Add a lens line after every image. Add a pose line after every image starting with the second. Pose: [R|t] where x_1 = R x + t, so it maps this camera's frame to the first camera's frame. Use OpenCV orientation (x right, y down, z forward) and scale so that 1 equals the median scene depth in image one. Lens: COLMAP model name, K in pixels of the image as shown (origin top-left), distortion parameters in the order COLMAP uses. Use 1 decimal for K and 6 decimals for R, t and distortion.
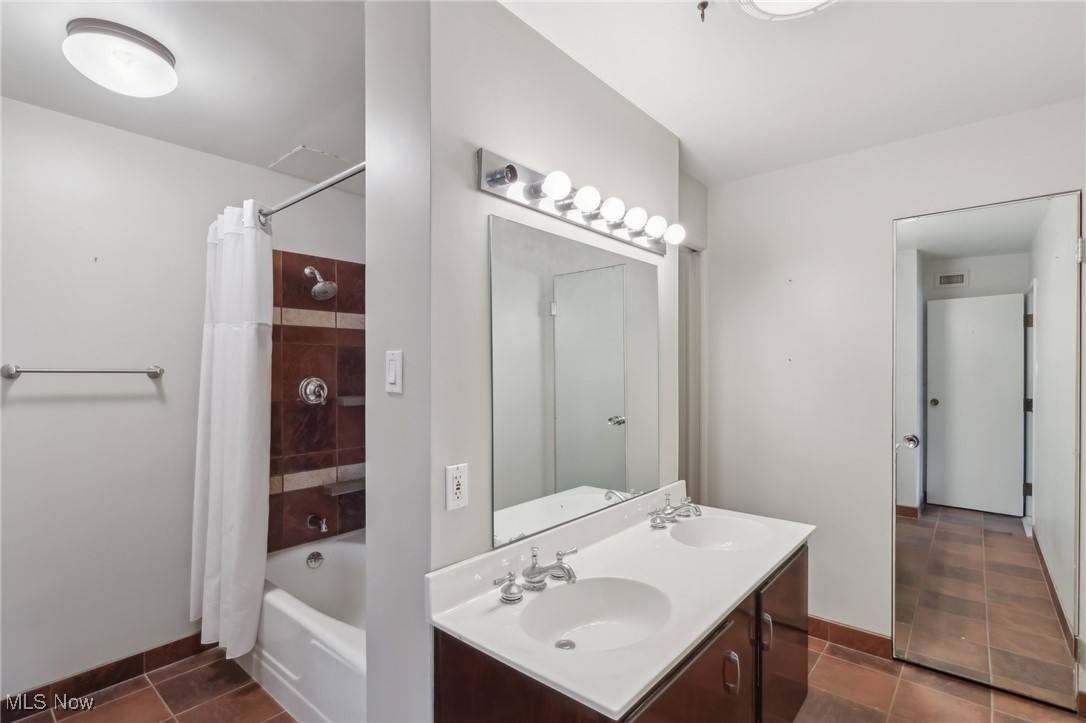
lens RADIAL K [[512.6, 0, 545.1], [0, 512.6, 357.8], [0, 0, 1]] dist [-0.000123, 0.000149]
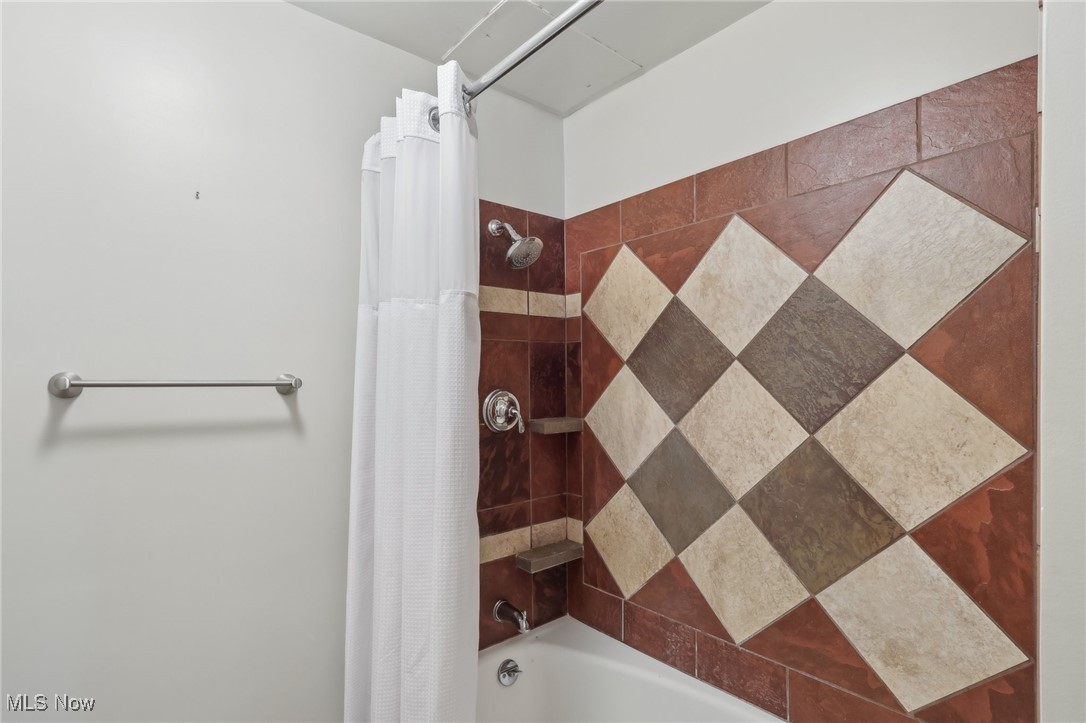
lens RADIAL K [[519.8, 0, 542.0], [0, 519.8, 366.6], [0, 0, 1]] dist [0.000029, 0.000927]
pose [[0.987891, -0.011295, -0.154741, -0.302834], [0.011524, 0.999933, 0.000586, 0.007968], [0.154724, -0.002362, 0.987955, 0.361057]]
